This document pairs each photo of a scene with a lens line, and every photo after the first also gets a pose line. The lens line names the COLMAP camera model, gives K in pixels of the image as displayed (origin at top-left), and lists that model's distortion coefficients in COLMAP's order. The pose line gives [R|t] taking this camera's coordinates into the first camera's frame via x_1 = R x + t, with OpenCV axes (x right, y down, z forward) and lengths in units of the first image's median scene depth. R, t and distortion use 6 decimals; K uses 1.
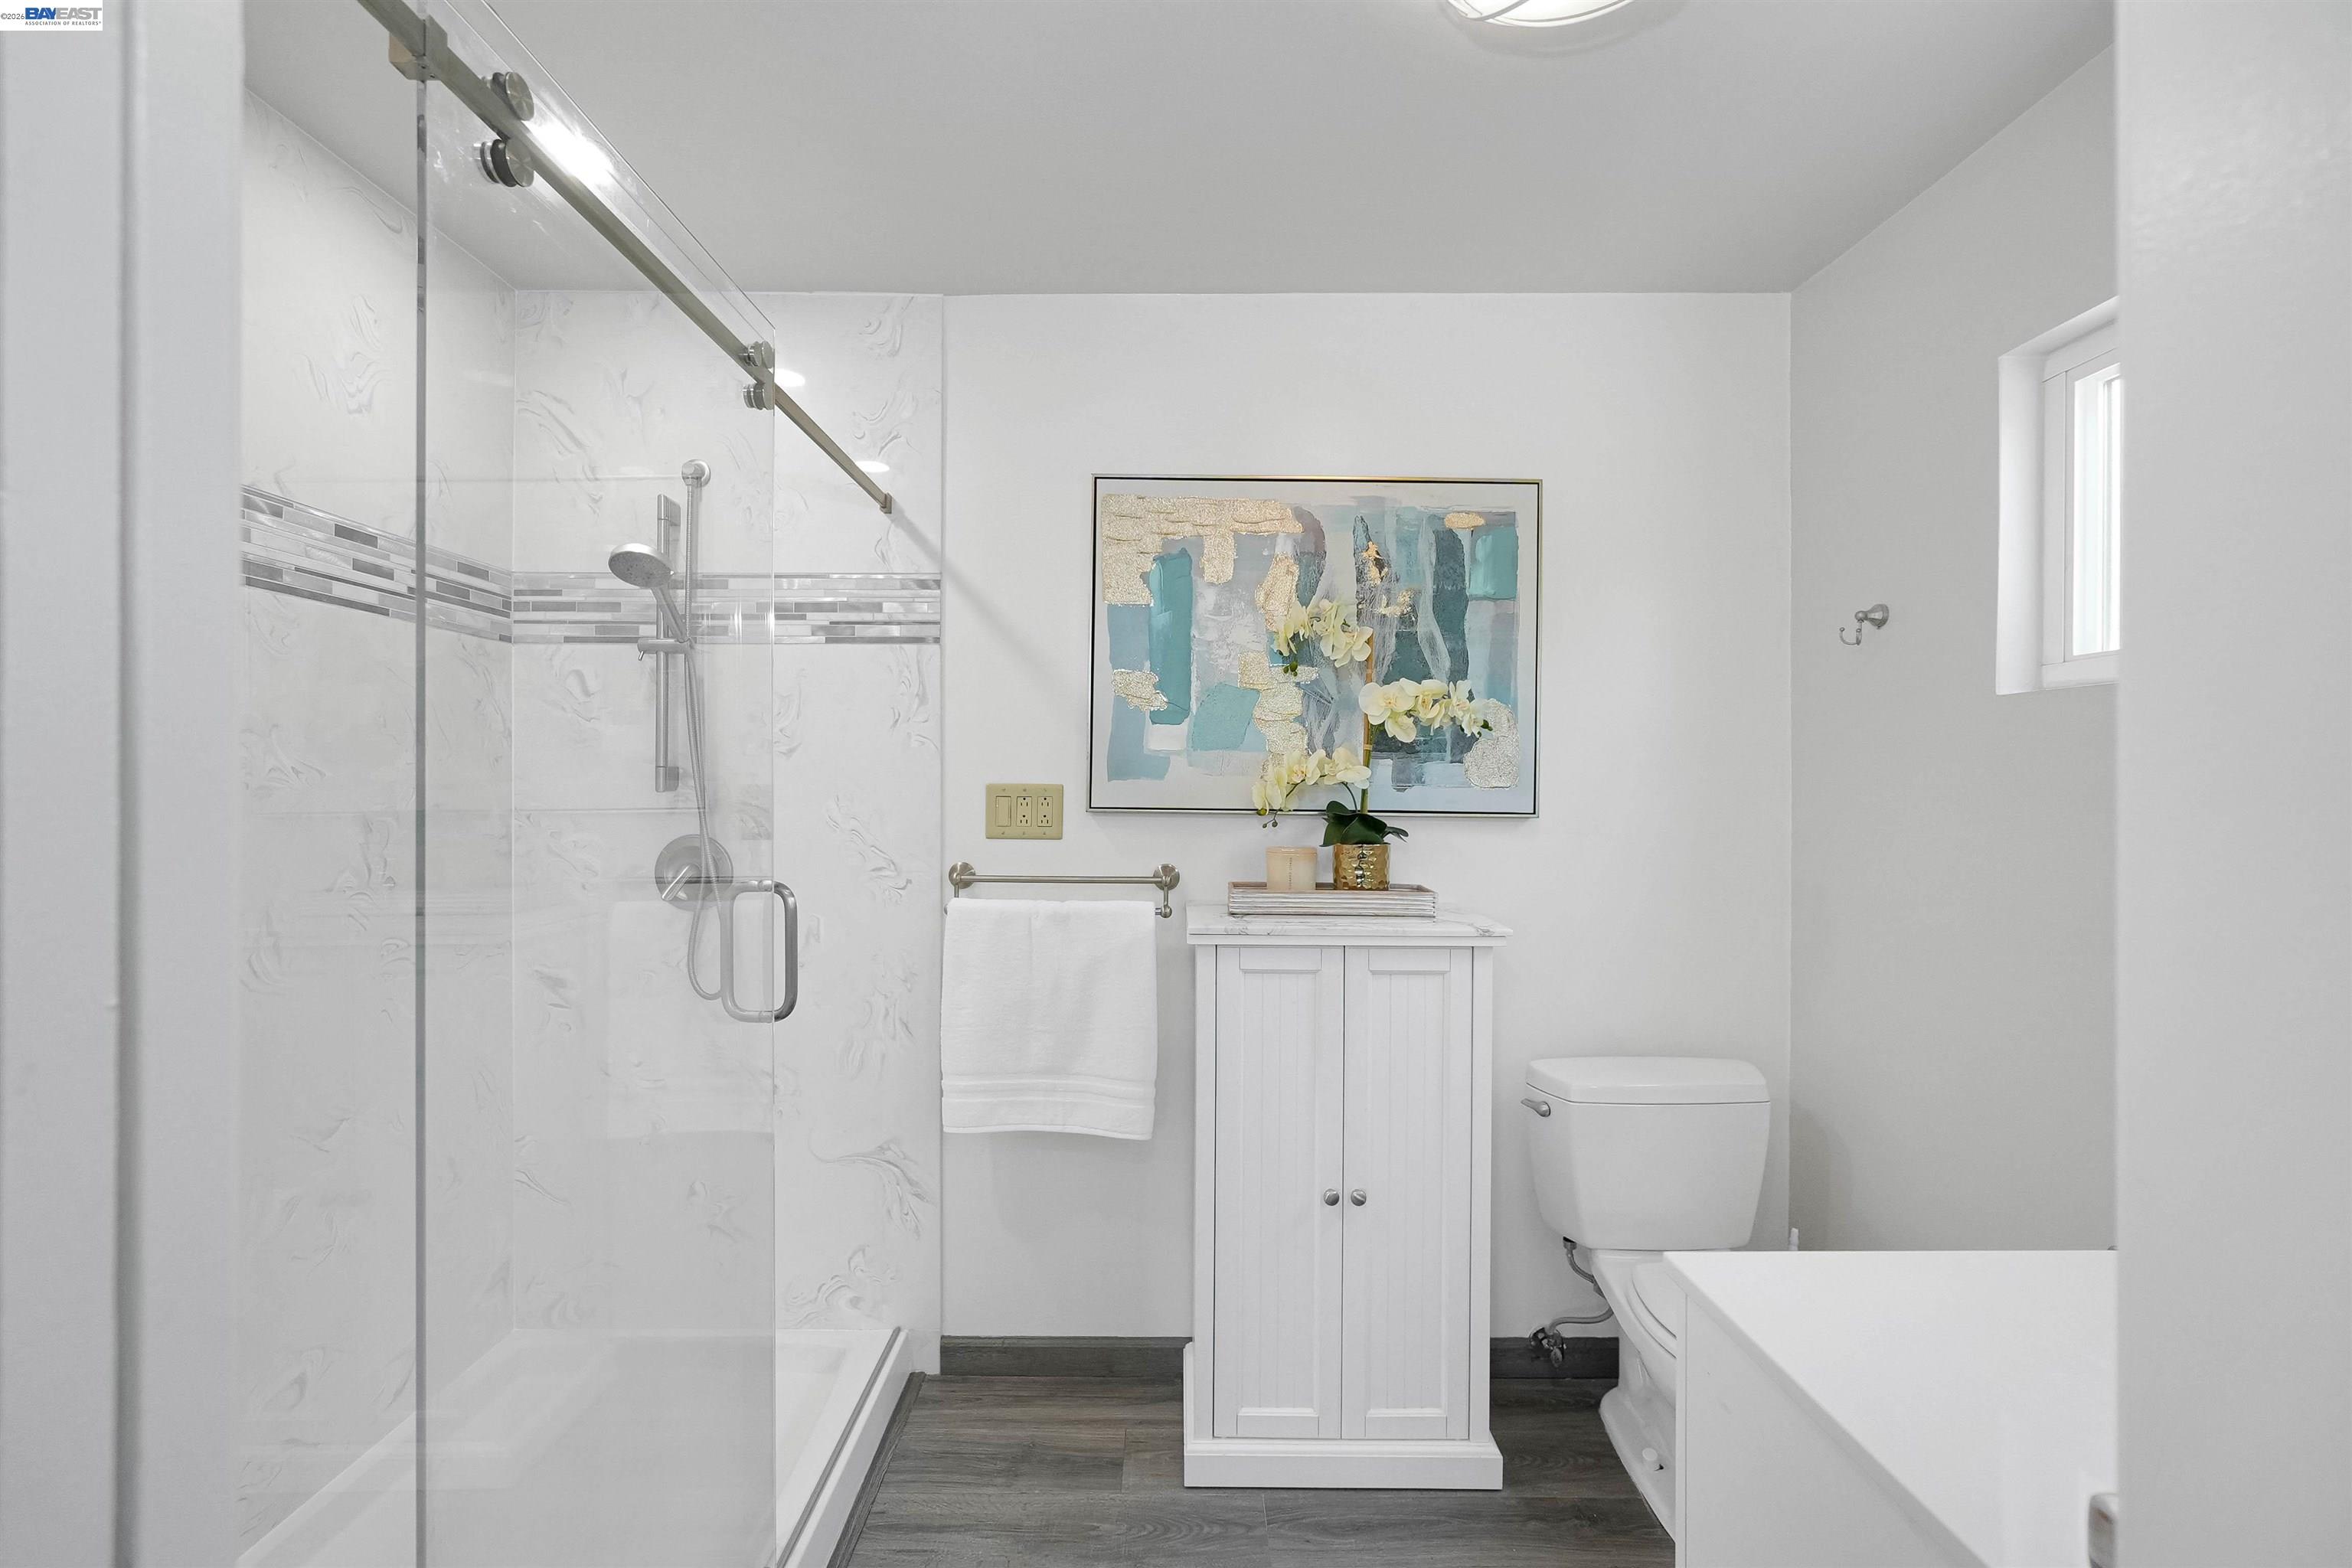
lens RADIAL K [[1026.3, 0, 1176.1], [0, 1026.3, 773.5], [0, 0, 1]] dist [-0.002608, 0.000816]
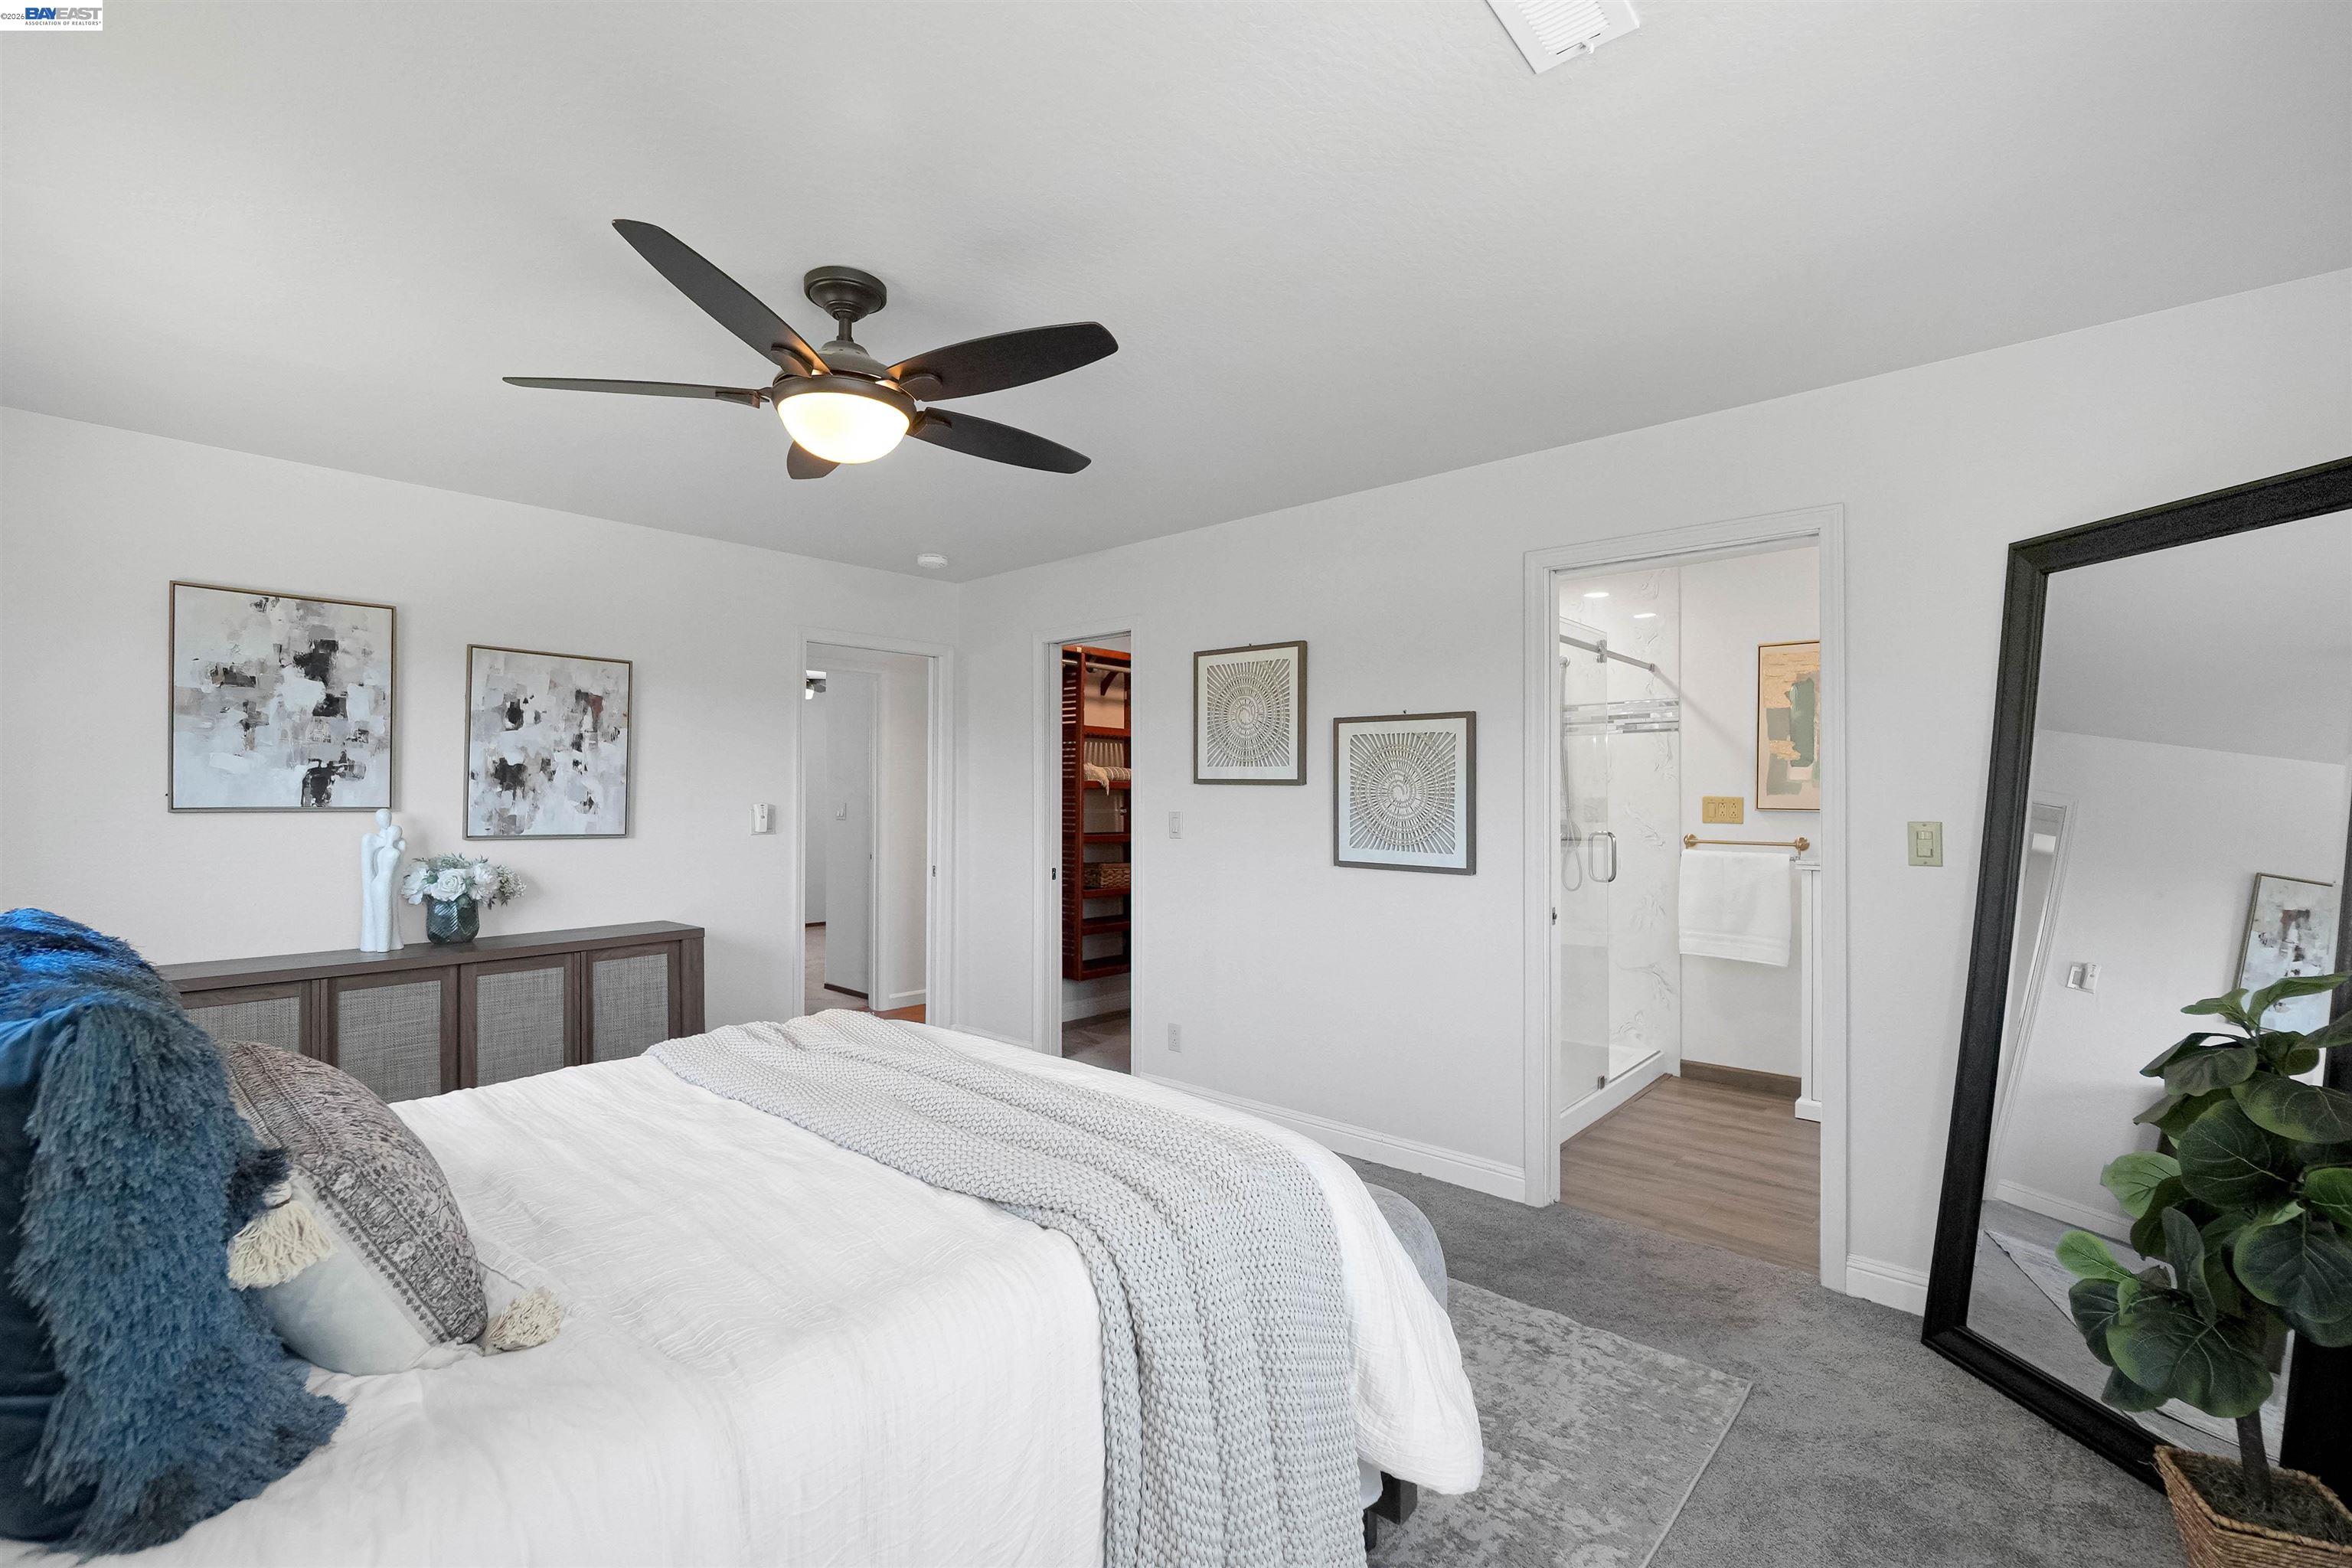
lens RADIAL K [[1034.1, 0, 1182.8], [0, 1034.1, 791.5], [0, 0, 1]] dist [-0.004656, -0.000099]
pose [[0.755803, -0.004241, -0.654786, 0.399053], [0.001470, 0.999987, -0.004780, 0.008128], [0.654798, 0.002650, 0.755799, -1.305975]]
